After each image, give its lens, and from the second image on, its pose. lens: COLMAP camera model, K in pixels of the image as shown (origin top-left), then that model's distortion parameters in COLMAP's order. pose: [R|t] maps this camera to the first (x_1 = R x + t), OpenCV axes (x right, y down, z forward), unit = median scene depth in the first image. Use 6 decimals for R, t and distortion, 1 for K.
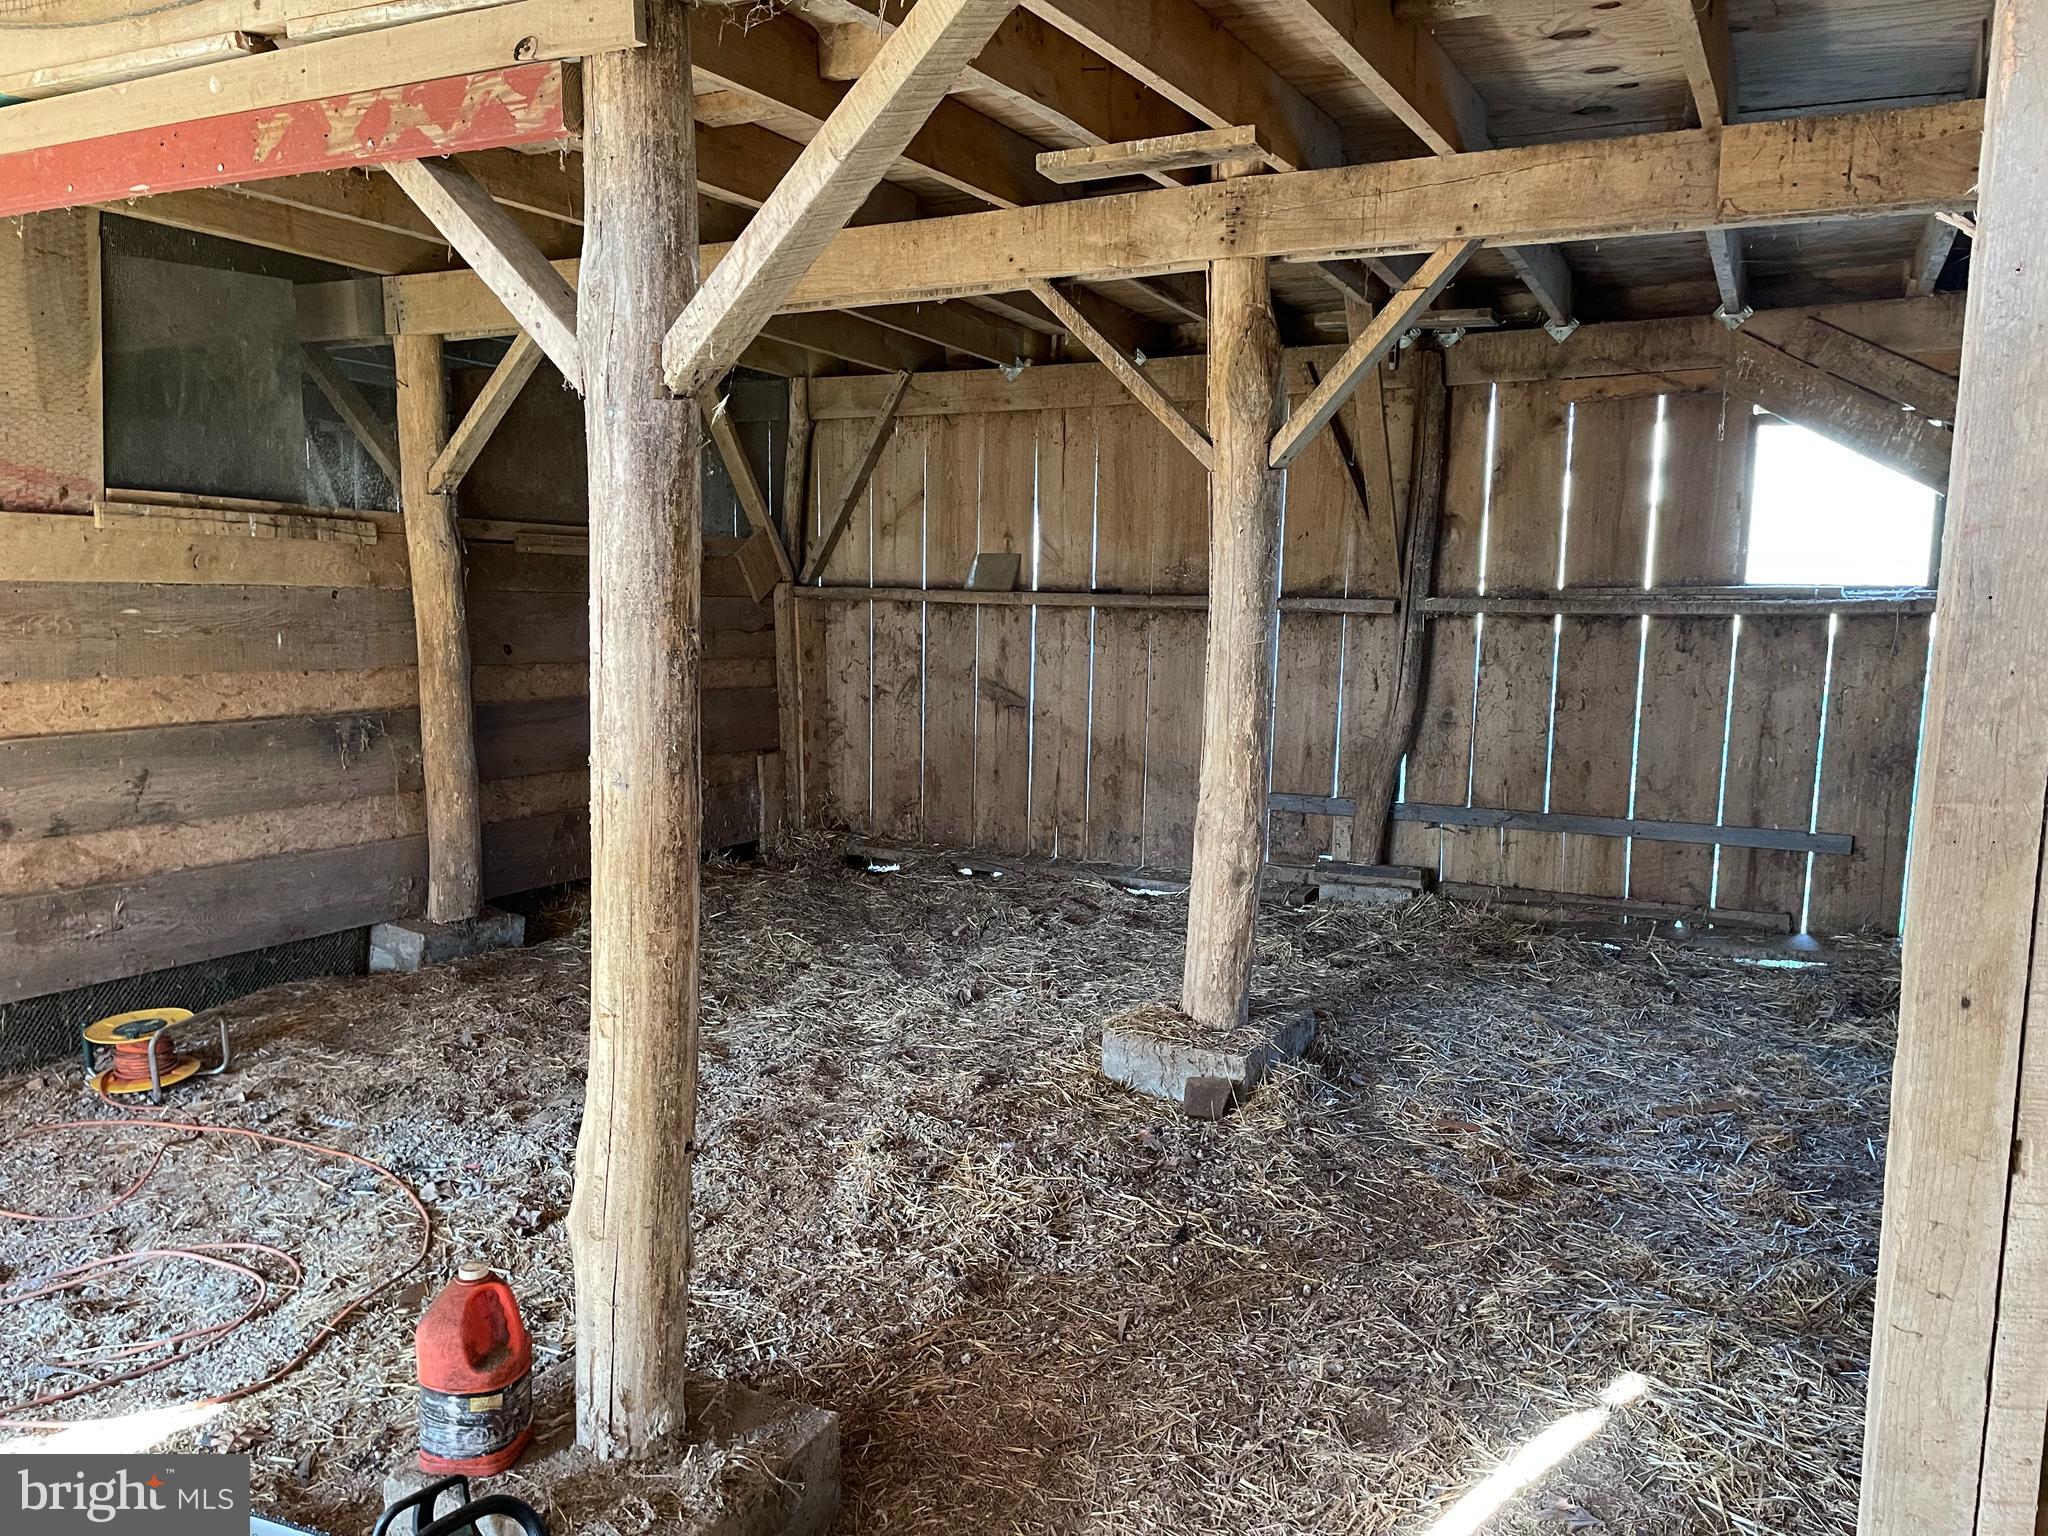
lens RADIAL K [[1544.3, 0, 1017.9], [0, 1544.3, 789.0], [0, 0, 1]] dist [0.106170, -0.127008]
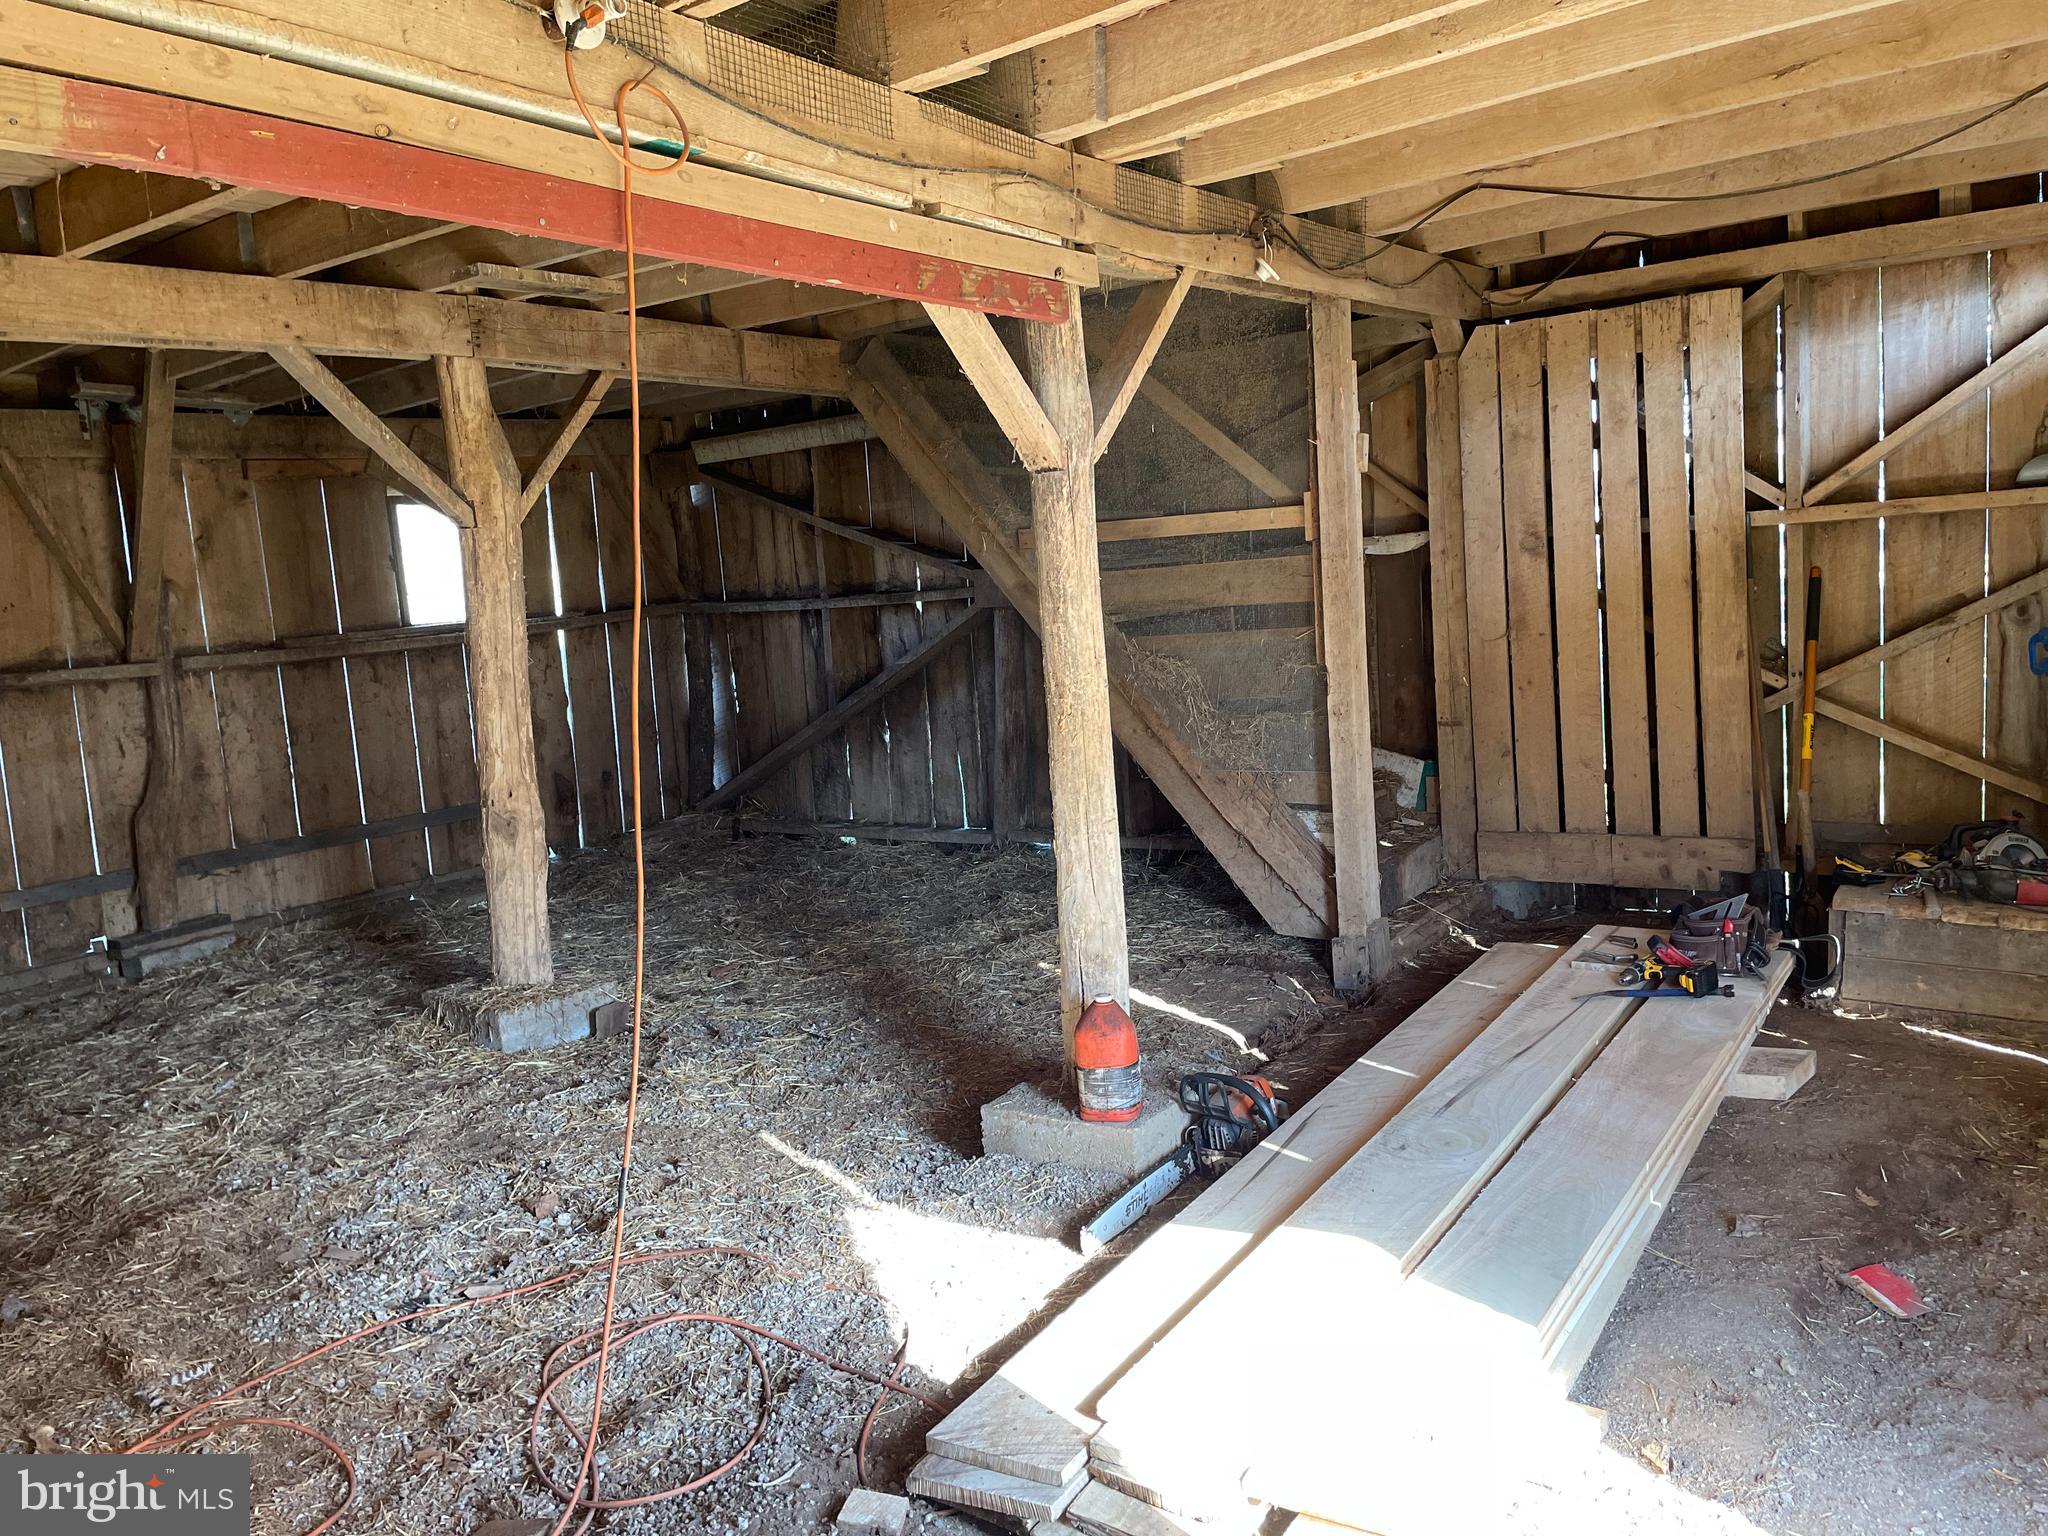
lens RADIAL K [[1544.3, 0, 1017.9], [0, 1544.3, 789.0], [0, 0, 1]] dist [0.106170, -0.127008]
pose [[0.157642, -0.158399, 0.974709, -0.703930], [0.215421, 0.968795, 0.122598, -0.046562], [-0.963713, 0.190647, 0.186846, 0.280803]]
